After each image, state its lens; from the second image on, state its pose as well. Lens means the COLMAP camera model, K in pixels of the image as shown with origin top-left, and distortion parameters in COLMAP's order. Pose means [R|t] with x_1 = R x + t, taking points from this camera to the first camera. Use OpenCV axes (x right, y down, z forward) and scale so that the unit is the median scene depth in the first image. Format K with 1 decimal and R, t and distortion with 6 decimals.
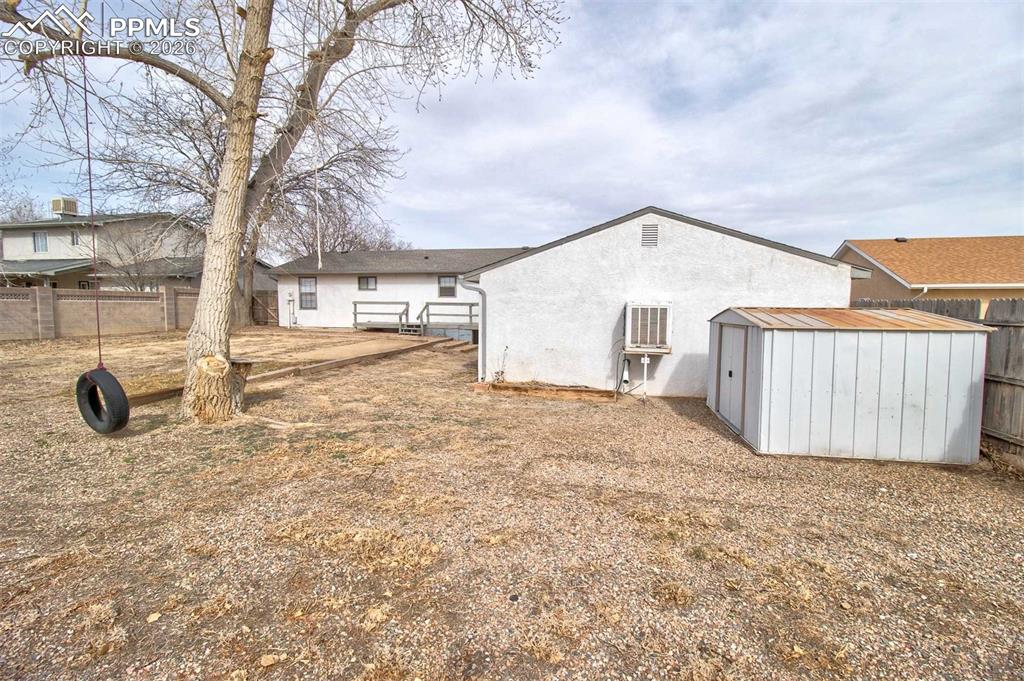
lens RADIAL K [[473.5, 0, 510.6], [0, 473.5, 319.1], [0, 0, 1]] dist [0.013524, -0.007936]
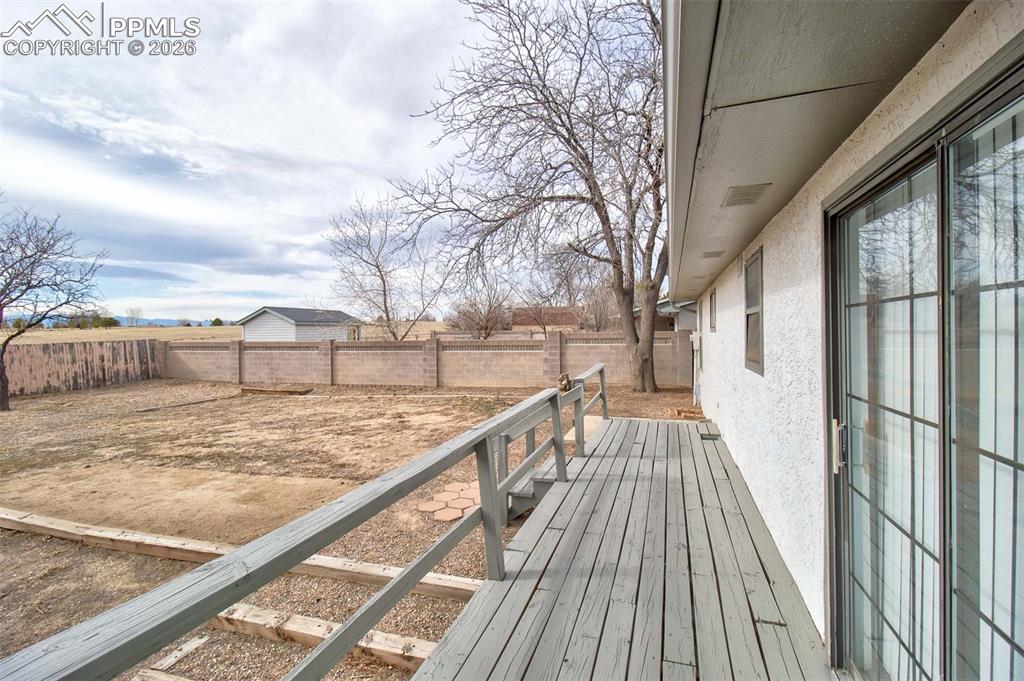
lens RADIAL K [[473.5, 0, 512.7], [0, 473.5, 337.5], [0, 0, 1]] dist [0.013524, -0.007936]
pose [[-0.098529, 0.001486, -0.995133, 0.055742], [-0.015458, 0.999876, 0.003024, -0.055415], [0.995014, 0.015681, -0.098494, 0.929694]]
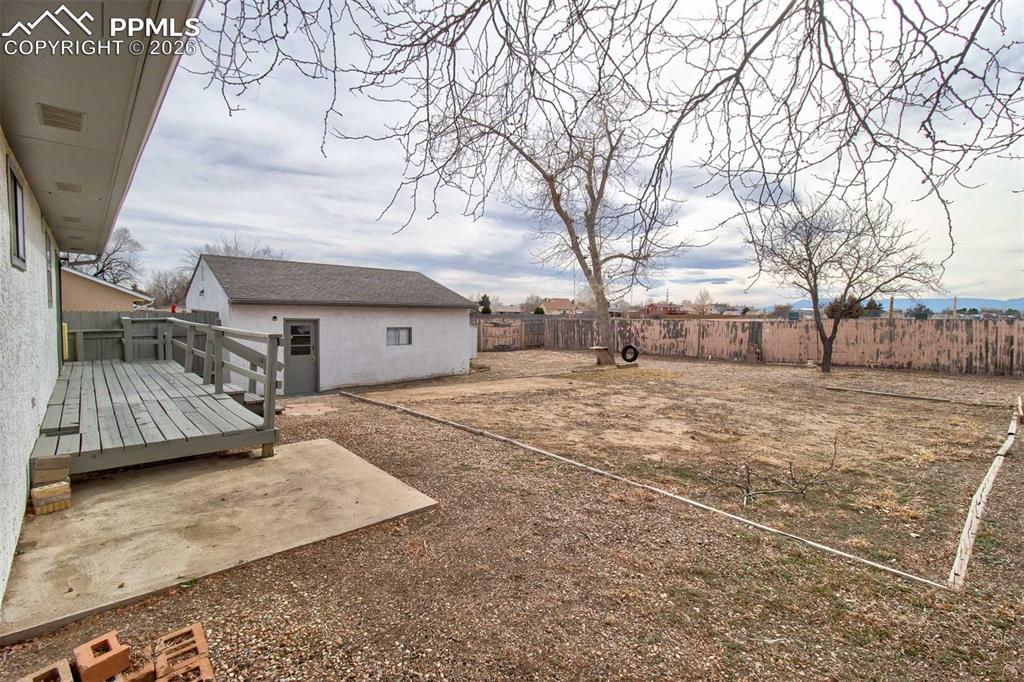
lens RADIAL K [[473.5, 0, 517.7], [0, 473.5, 345.7], [0, 0, 1]] dist [0.013524, -0.007936]
pose [[-0.818043, -0.063718, 0.571617, -0.535928], [-0.011082, 0.995406, 0.095098, -0.053389], [-0.575051, 0.071459, -0.814991, 1.077311]]
